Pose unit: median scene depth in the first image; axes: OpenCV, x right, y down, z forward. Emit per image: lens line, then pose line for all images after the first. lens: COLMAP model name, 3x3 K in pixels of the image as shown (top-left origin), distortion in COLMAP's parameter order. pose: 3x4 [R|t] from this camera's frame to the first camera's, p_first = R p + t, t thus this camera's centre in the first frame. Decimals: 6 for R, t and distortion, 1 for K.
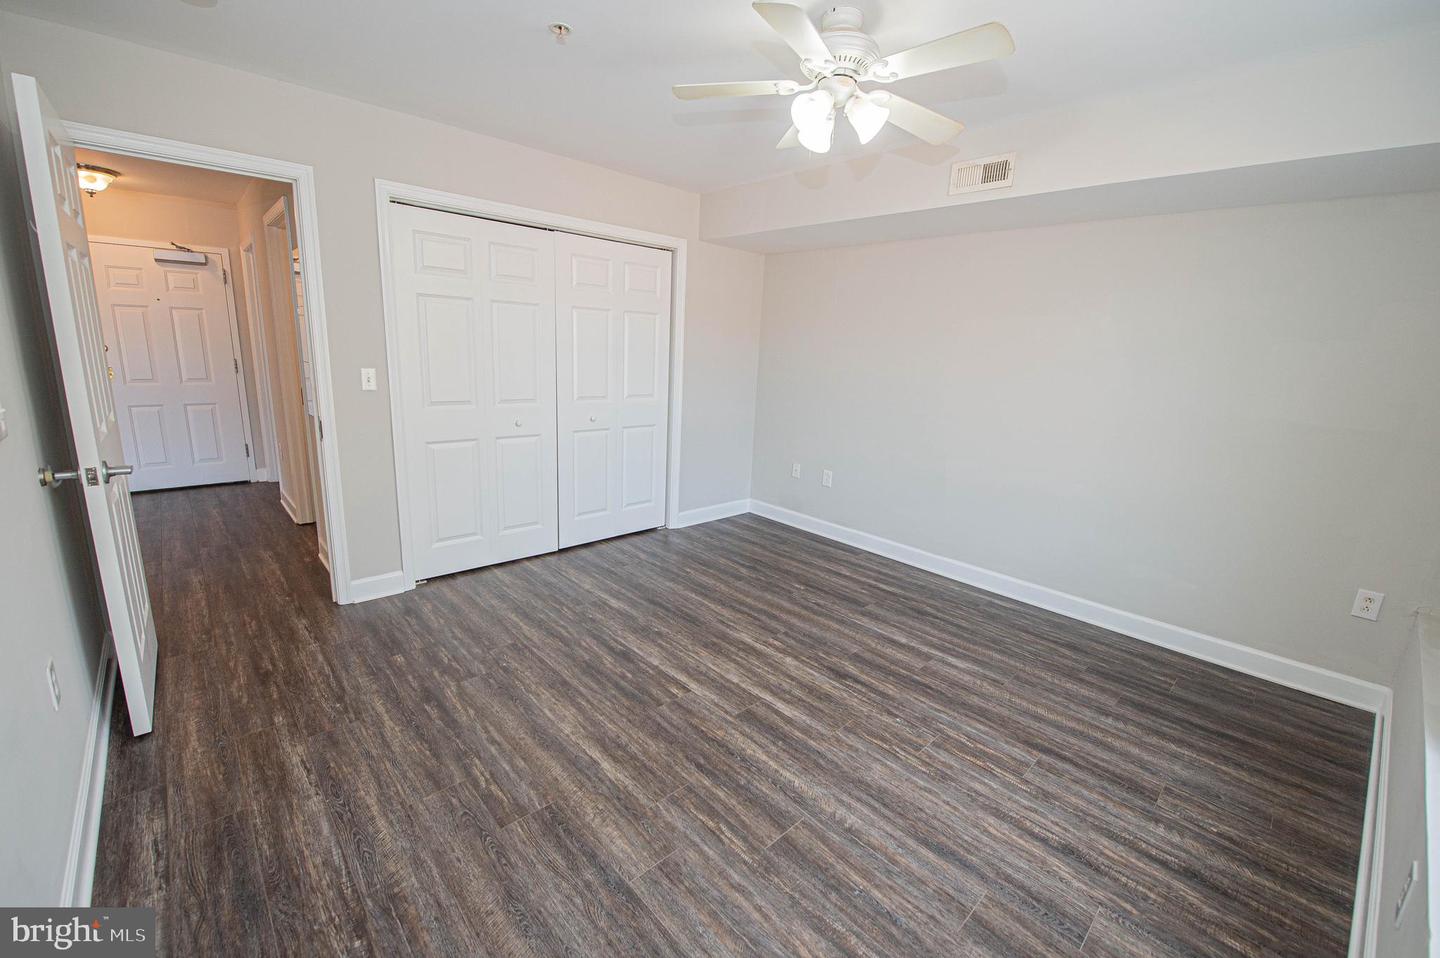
lens RADIAL K [[582.9, 0, 708.4], [0, 582.9, 479.2], [0, 0, 1]] dist [-0.011323, -0.002445]
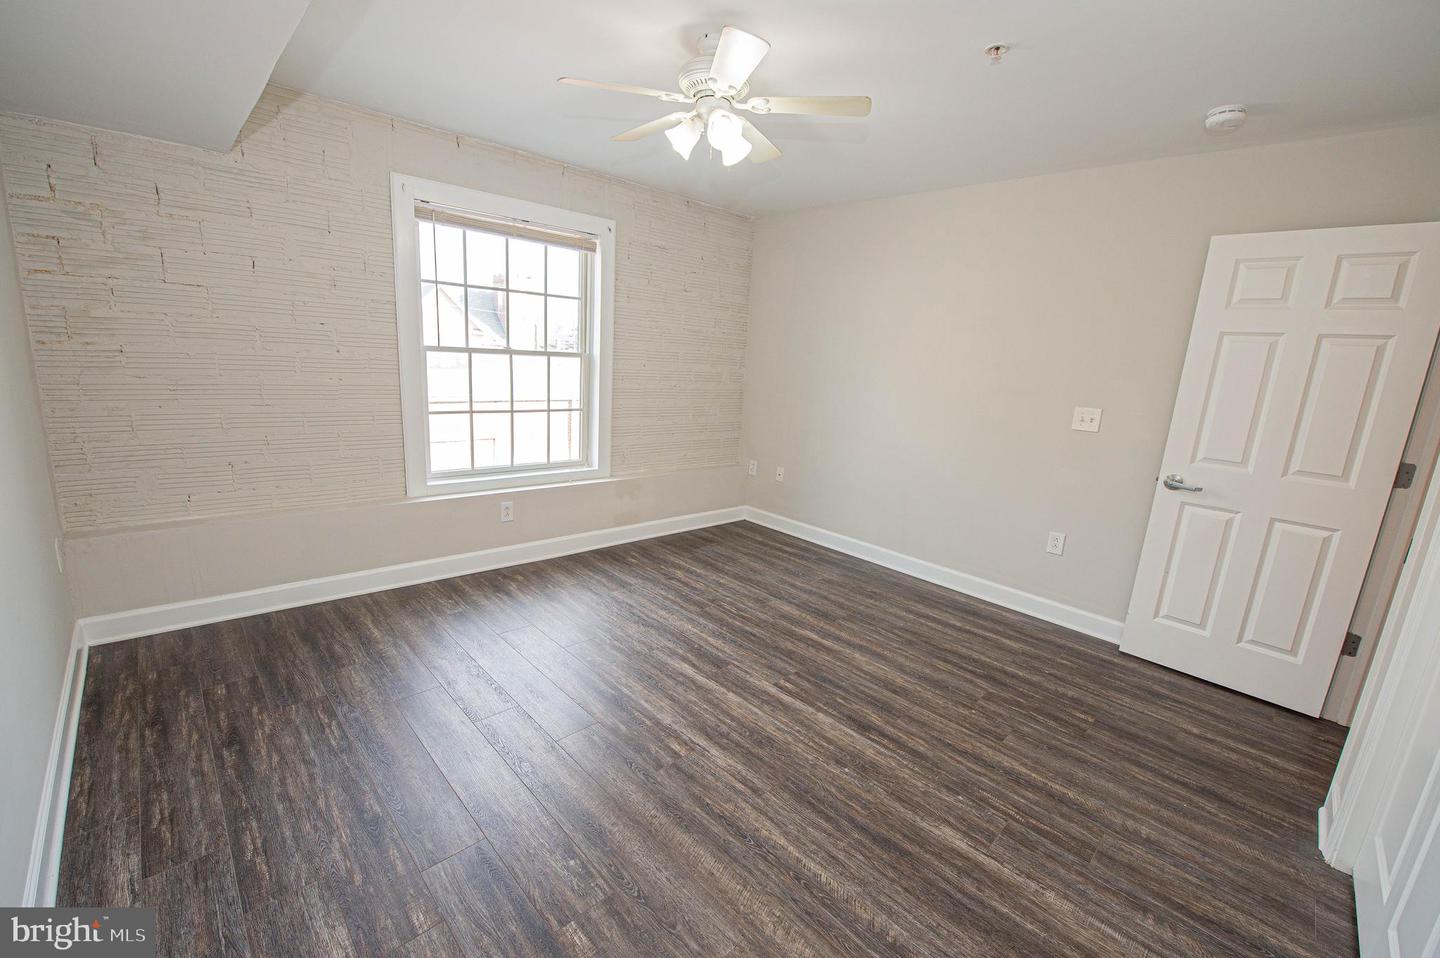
lens RADIAL K [[581.3, 0, 726.4], [0, 581.3, 478.2], [0, 0, 1]] dist [-0.015519, -0.000758]
pose [[-0.992843, -0.094416, -0.073127, 0.164756], [-0.116423, 0.901608, 0.416591, -0.393995], [0.026599, 0.422124, -0.906148, 1.789995]]
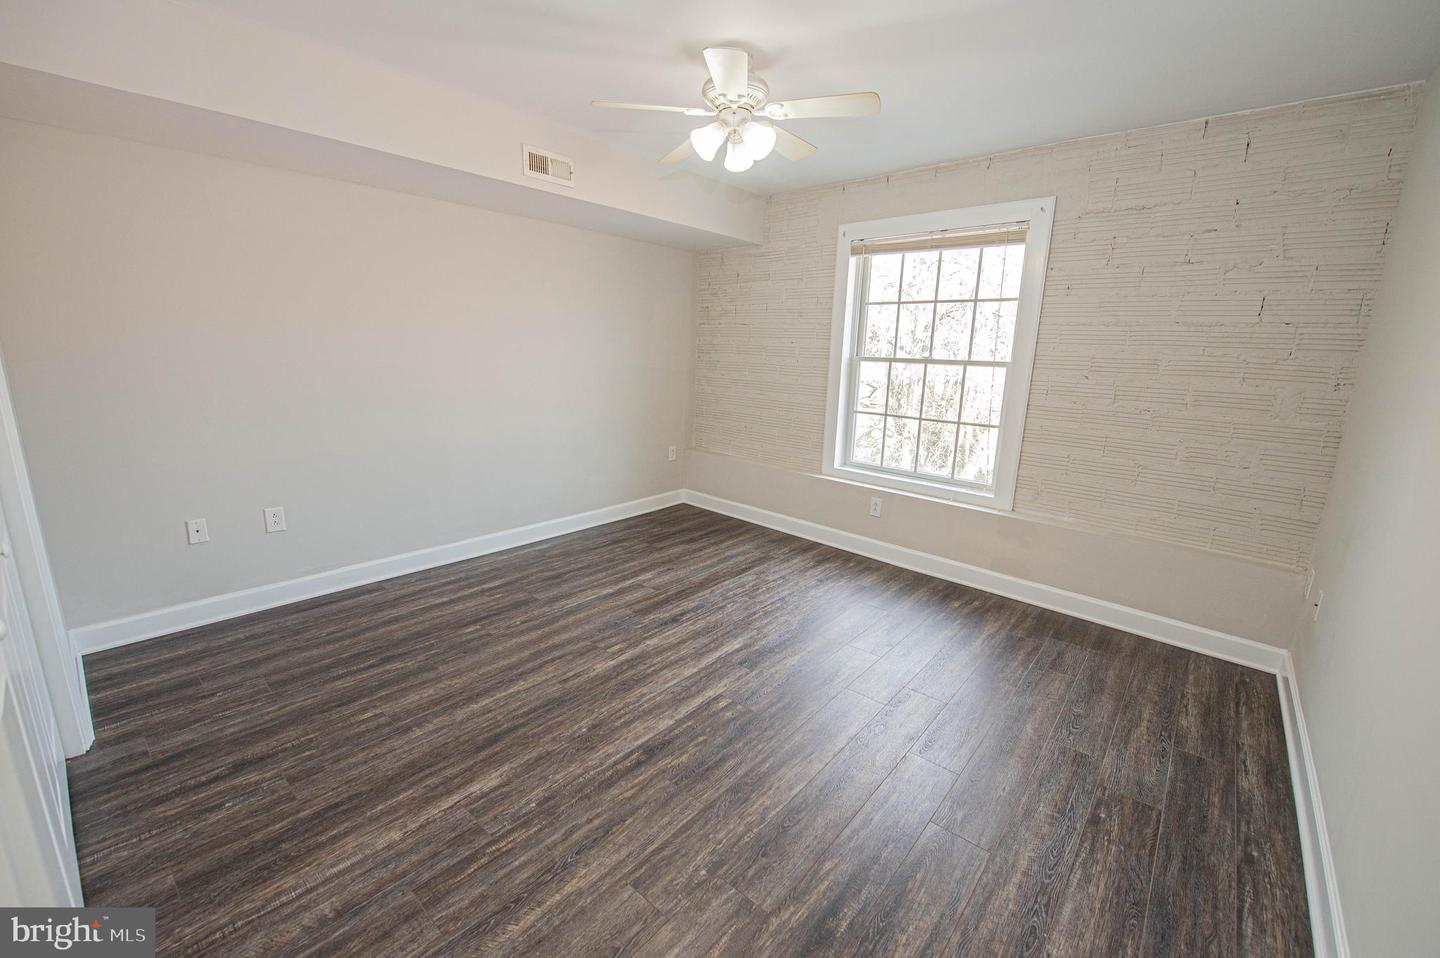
lens RADIAL K [[600.3, 0, 713.3], [0, 600.3, 481.1], [0, 0, 1]] dist [-0.012561, -0.000992]
pose [[-0.116506, -0.267625, 0.956454, -0.895956], [0.186566, 0.939972, 0.285738, -0.261081], [-0.975510, 0.211732, -0.059583, 0.999007]]
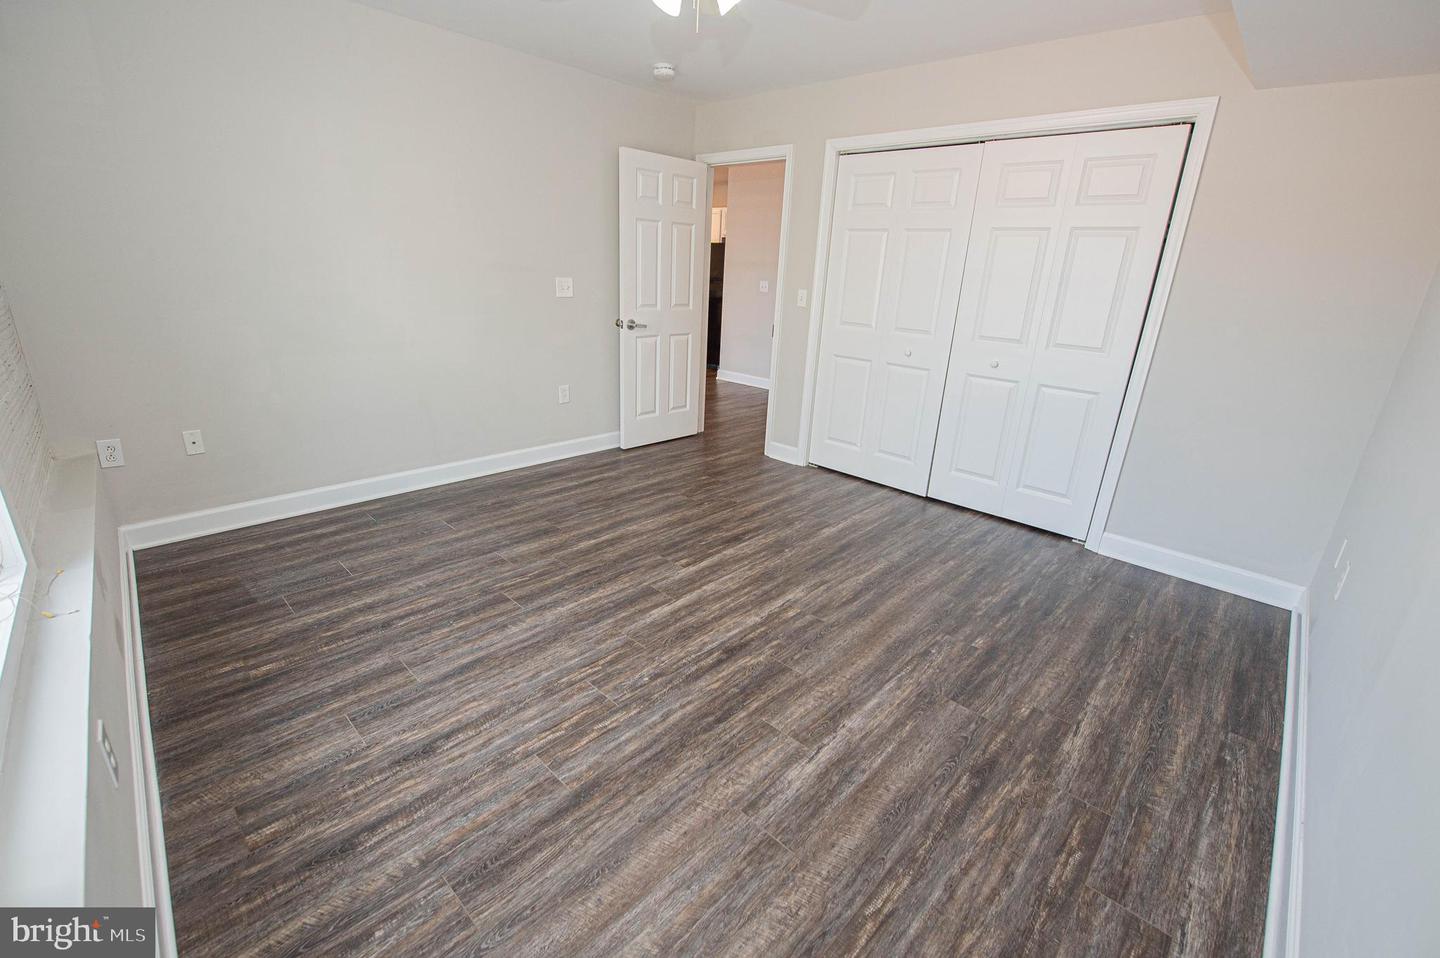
lens RADIAL K [[600.3, 0, 713.3], [0, 600.3, 481.1], [0, 0, 1]] dist [-0.012561, -0.000992]
pose [[0.075095, 0.296925, -0.951943, 1.037150], [-0.261380, 0.927121, 0.268563, -0.119463], [0.962310, 0.228652, 0.147232, 0.847489]]
